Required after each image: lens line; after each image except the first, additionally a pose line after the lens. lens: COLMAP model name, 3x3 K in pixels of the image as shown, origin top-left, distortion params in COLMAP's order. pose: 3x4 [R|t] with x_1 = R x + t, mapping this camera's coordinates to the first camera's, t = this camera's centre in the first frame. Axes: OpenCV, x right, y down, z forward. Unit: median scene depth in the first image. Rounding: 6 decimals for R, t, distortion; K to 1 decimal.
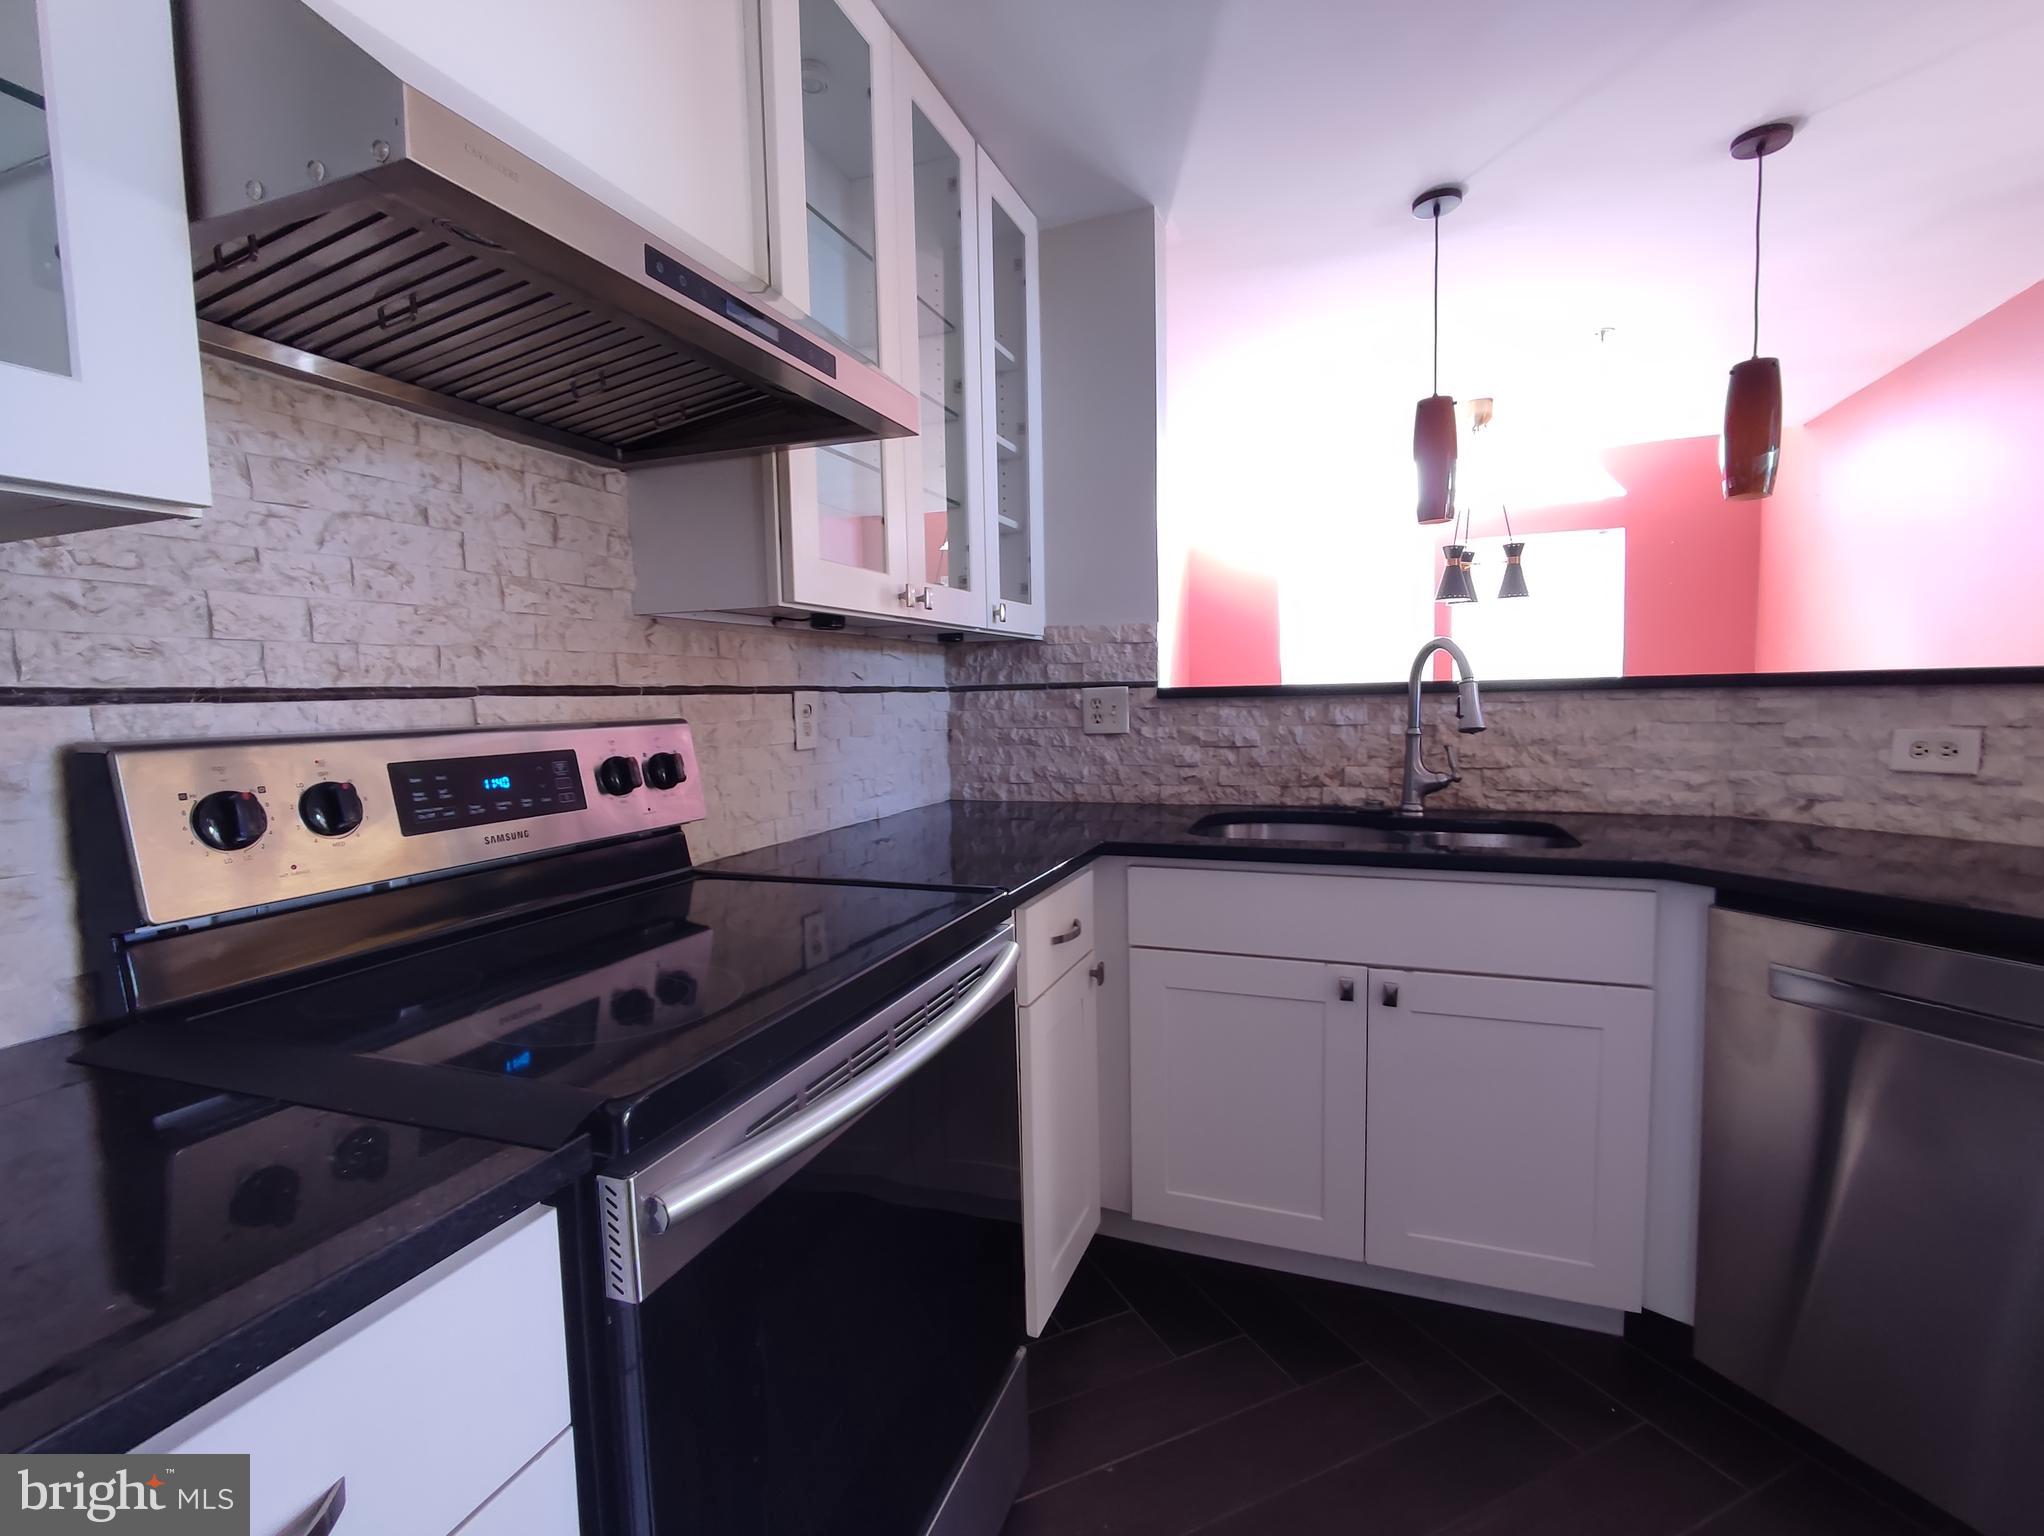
lens RADIAL K [[928.1, 0, 1020.0], [0, 928.1, 772.9], [0, 0, 1]] dist [-0.010172, -0.000115]
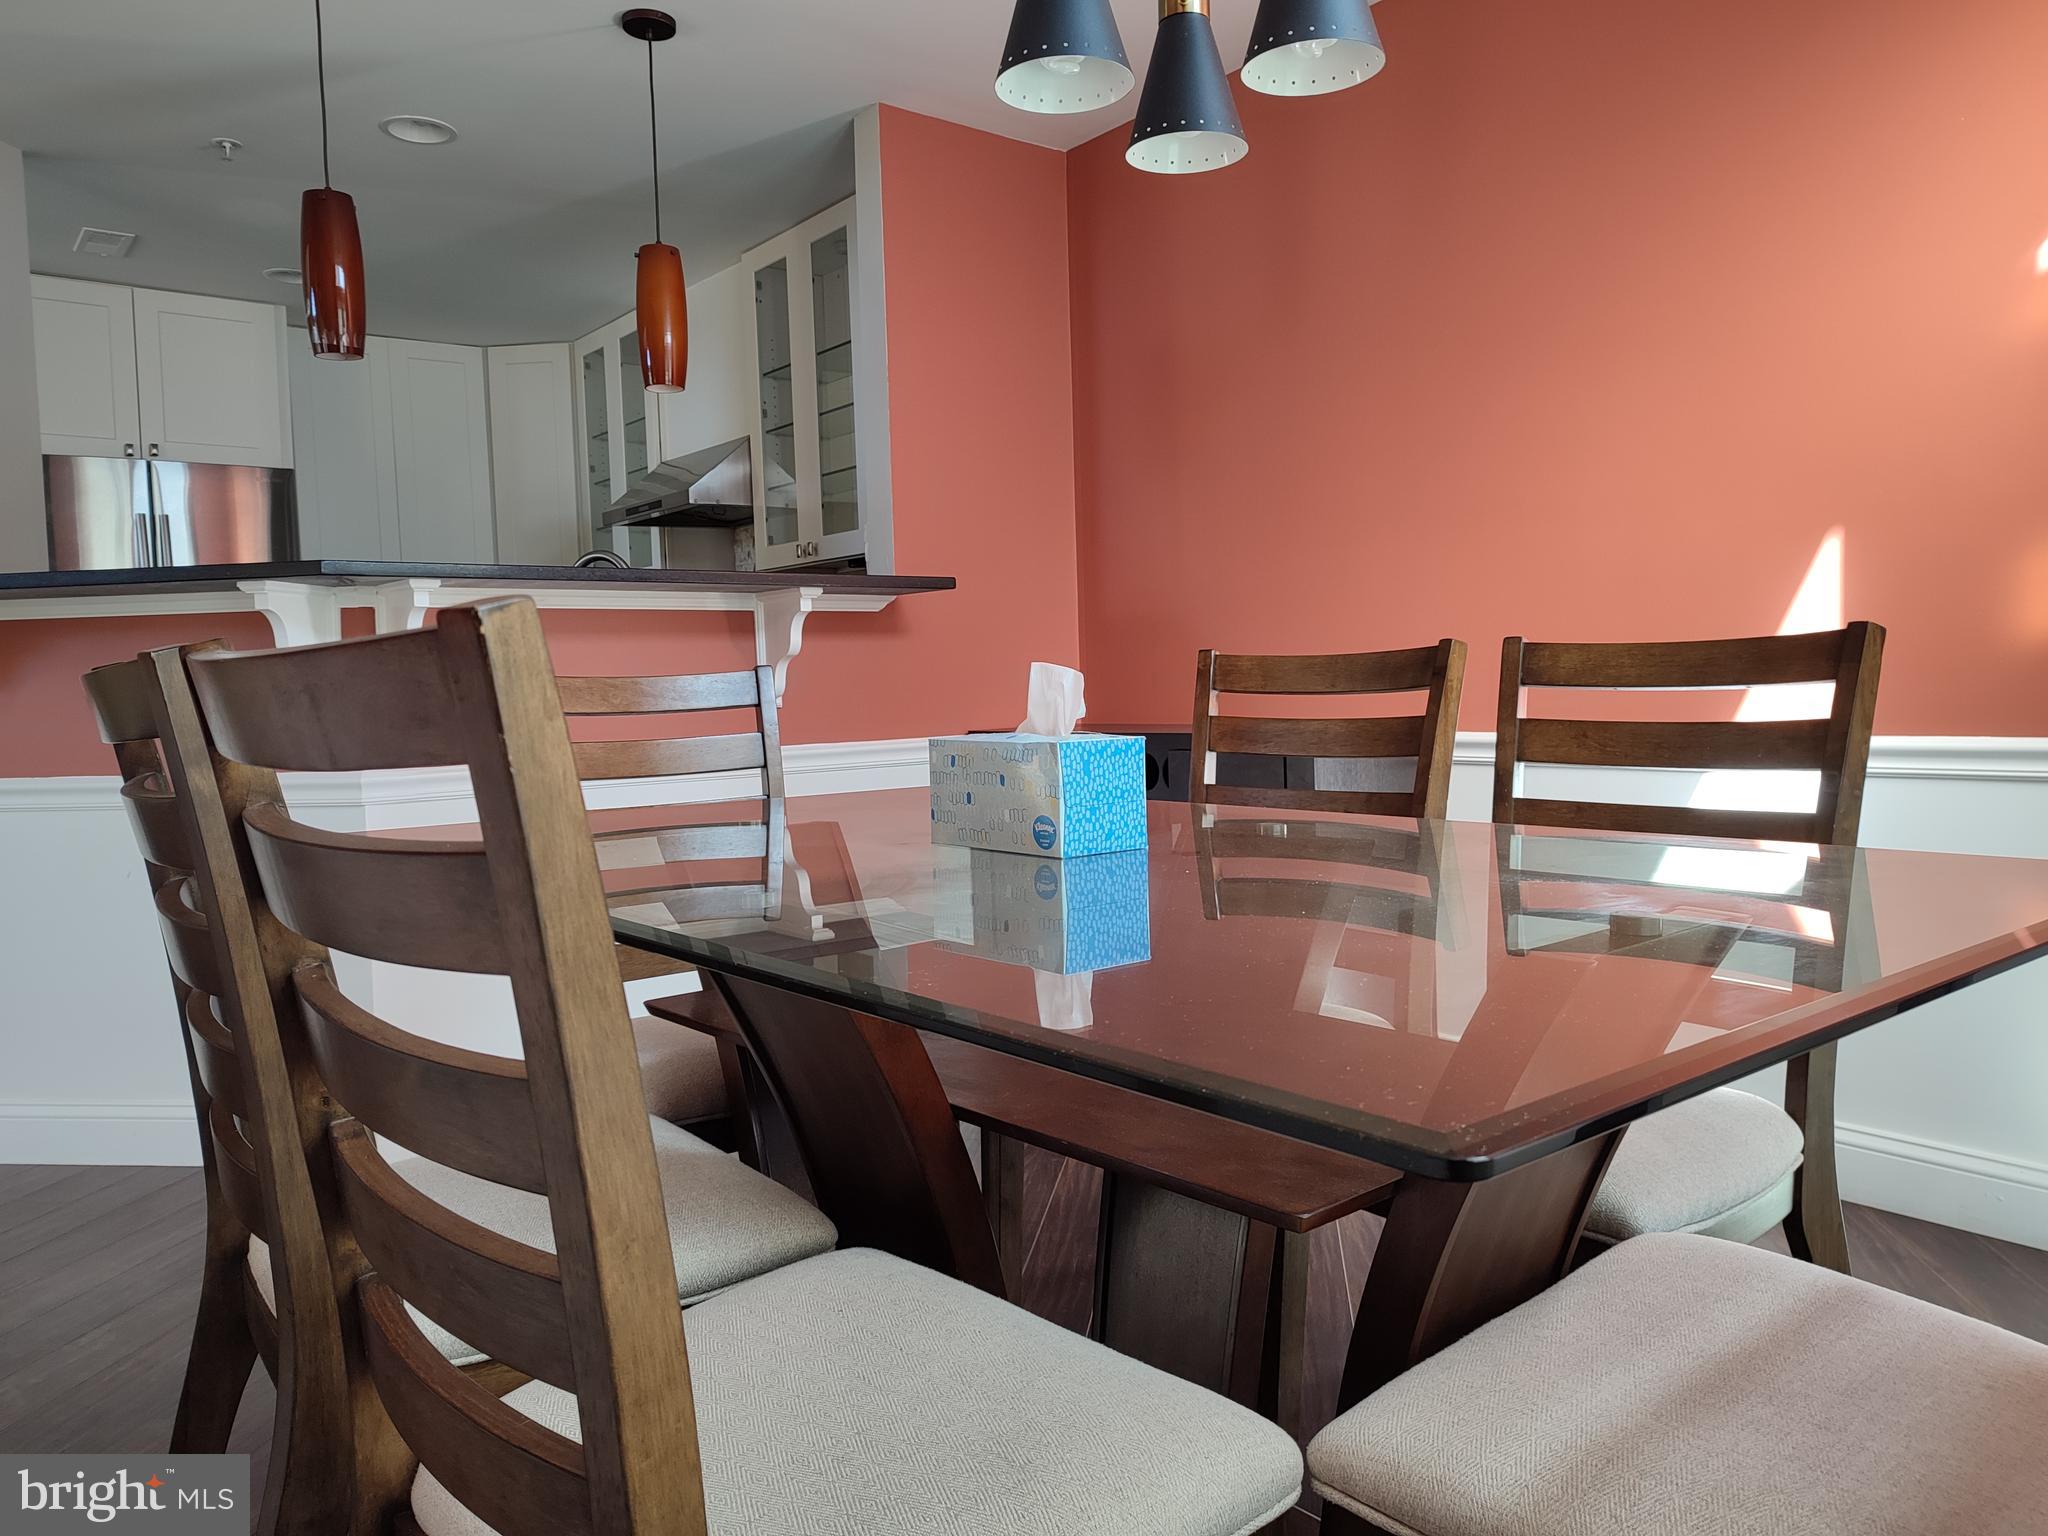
lens RADIAL K [[1453.7, 0, 1021.4], [0, 1453.7, 761.5], [0, 0, 1]] dist [0.035403, -0.037631]
pose [[-0.514919, 0.087483, -0.852763, 1.730603], [-0.032193, 0.992104, 0.121216, -0.121039], [0.856634, 0.089870, -0.508037, 2.359955]]
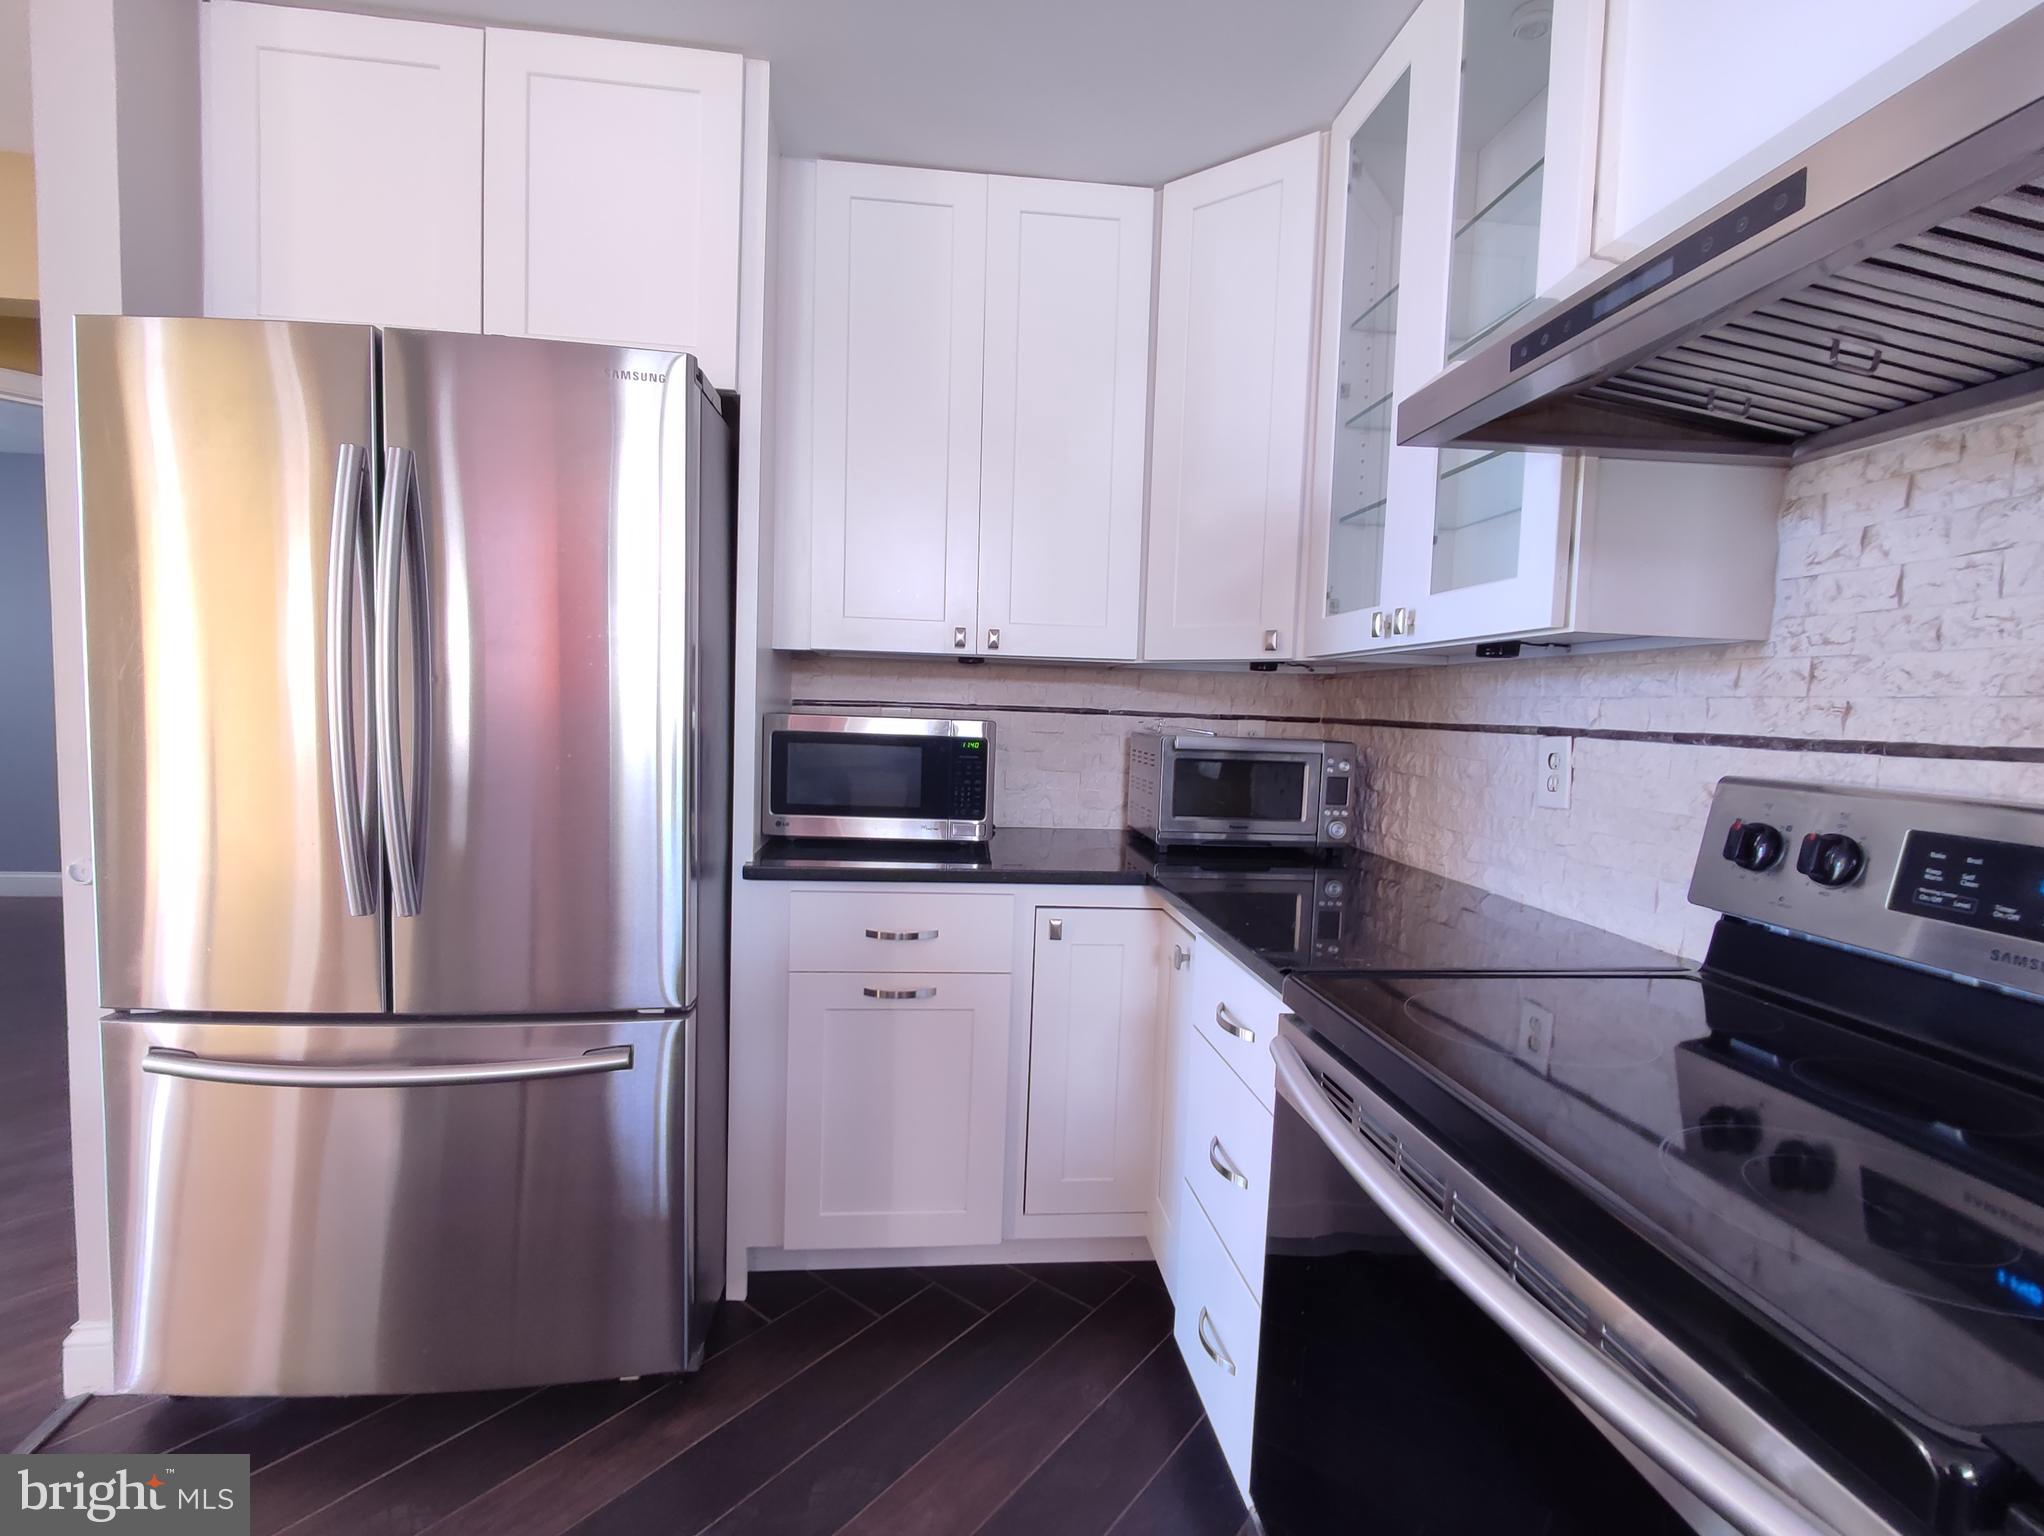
lens RADIAL K [[930.5, 0, 1018.8], [0, 930.5, 773.4], [0, 0, 1]] dist [0.000674, -0.007030]
pose [[-0.889089, 0.023087, -0.457152, 0.260366], [-0.054103, 0.986426, 0.155039, -0.081609], [0.454526, 0.162577, -0.875771, 0.718883]]
